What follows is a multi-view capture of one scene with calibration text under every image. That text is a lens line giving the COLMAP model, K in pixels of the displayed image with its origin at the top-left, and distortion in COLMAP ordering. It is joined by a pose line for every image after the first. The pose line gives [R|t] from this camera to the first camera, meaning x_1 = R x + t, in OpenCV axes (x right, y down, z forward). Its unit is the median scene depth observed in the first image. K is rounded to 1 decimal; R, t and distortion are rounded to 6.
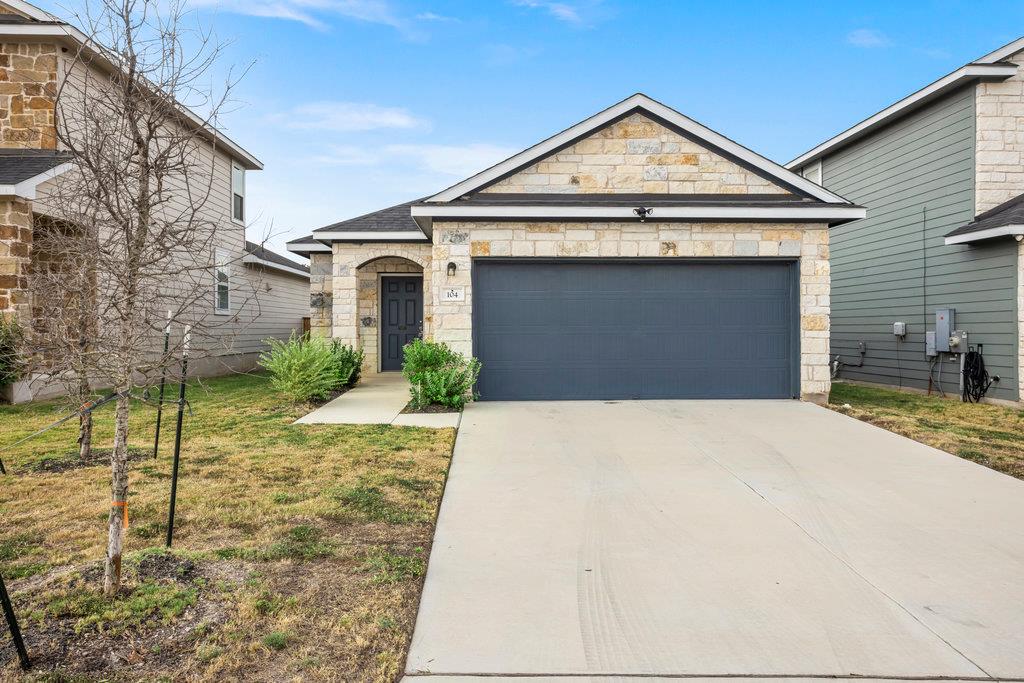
lens RADIAL K [[755.5, 0, 512.0], [0, 755.5, 341.5], [0, 0, 1]] dist [0.002052, 0.043087]
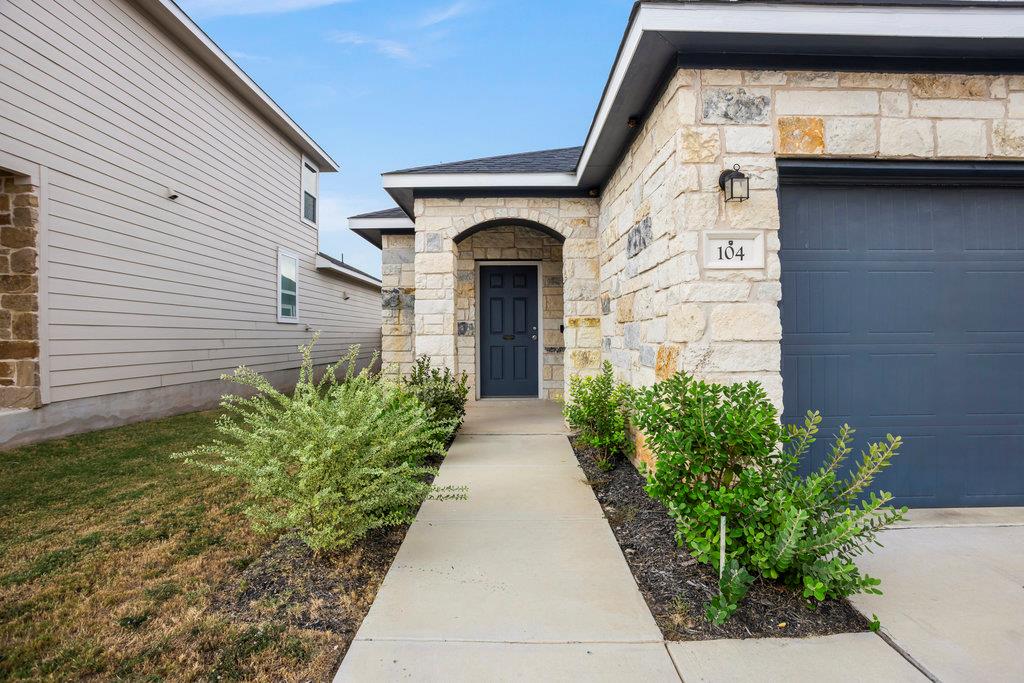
lens RADIAL K [[506.7, 0, 512.0], [0, 506.7, 341.5], [0, 0, 1]] dist [-0.045294, 0.000913]
pose [[0.999610, -0.004717, -0.027511, -0.179194], [0.004545, 0.999970, -0.006304, -0.015118], [0.027540, 0.006177, 0.999602, 0.718997]]
